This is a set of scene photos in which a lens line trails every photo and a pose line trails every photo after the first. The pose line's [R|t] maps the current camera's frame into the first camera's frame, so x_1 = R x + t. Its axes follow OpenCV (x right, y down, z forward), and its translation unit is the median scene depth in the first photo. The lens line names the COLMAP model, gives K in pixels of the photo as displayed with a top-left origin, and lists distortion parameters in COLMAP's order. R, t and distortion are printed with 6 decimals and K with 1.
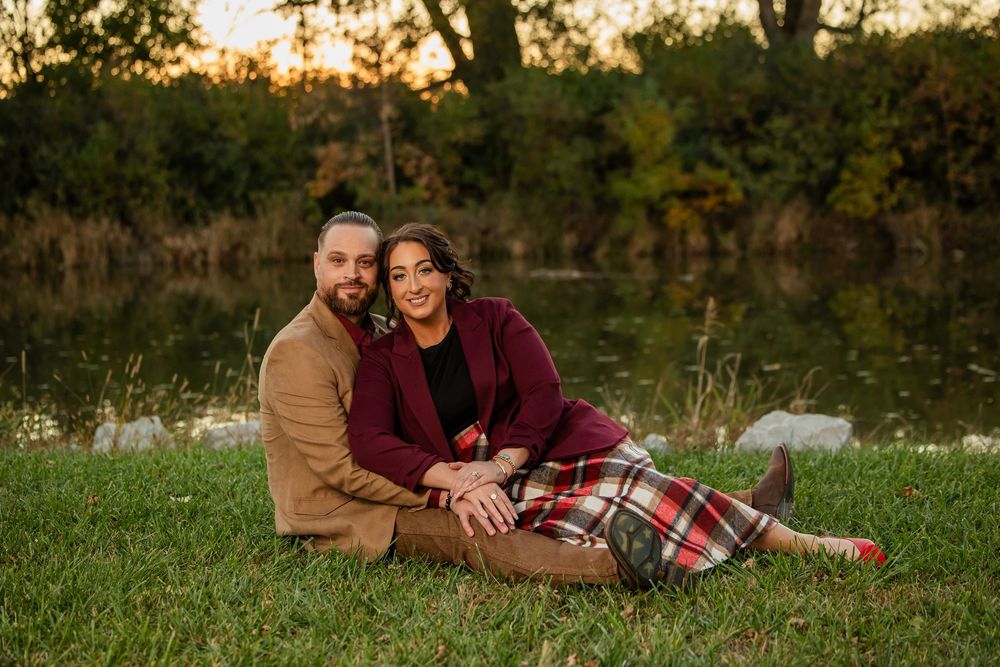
lens RADIAL K [[2020.0, 0, 500.0], [0, 2020.0, 333.5], [0, 0, 1]] dist [-0.236539, 0.317020]
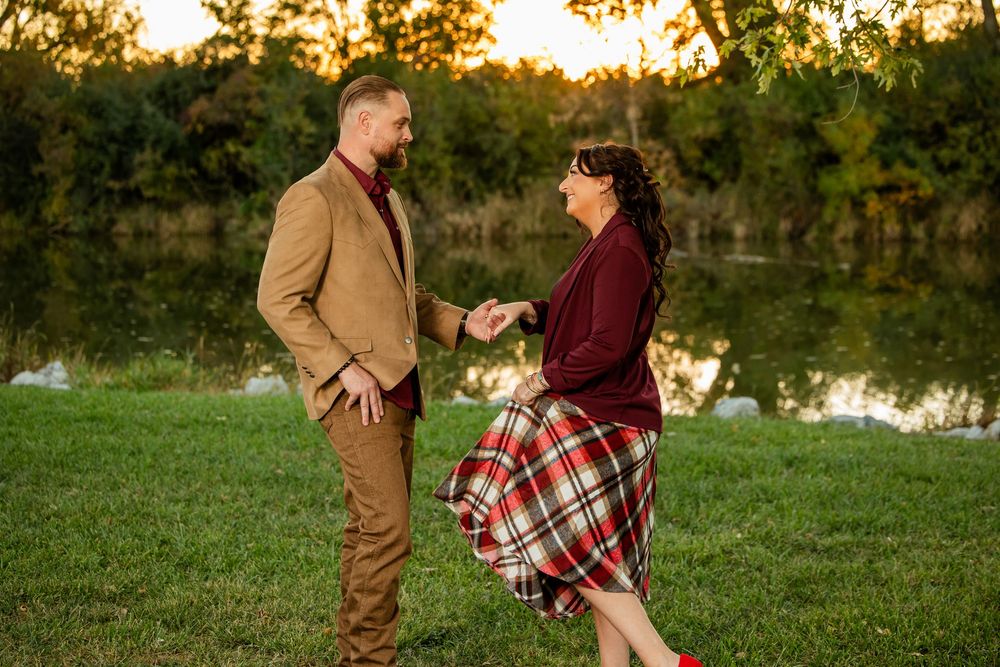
lens RADIAL K [[2049.5, 0, 478.6], [0, 2049.5, 295.5], [0, 0, 1]] dist [-0.167346, 0.291111]
pose [[0.980977, 0.030045, -0.191785, 0.087532], [-0.028927, 0.999544, 0.008623, -0.010810], [0.191957, -0.002911, 0.981399, -0.190321]]
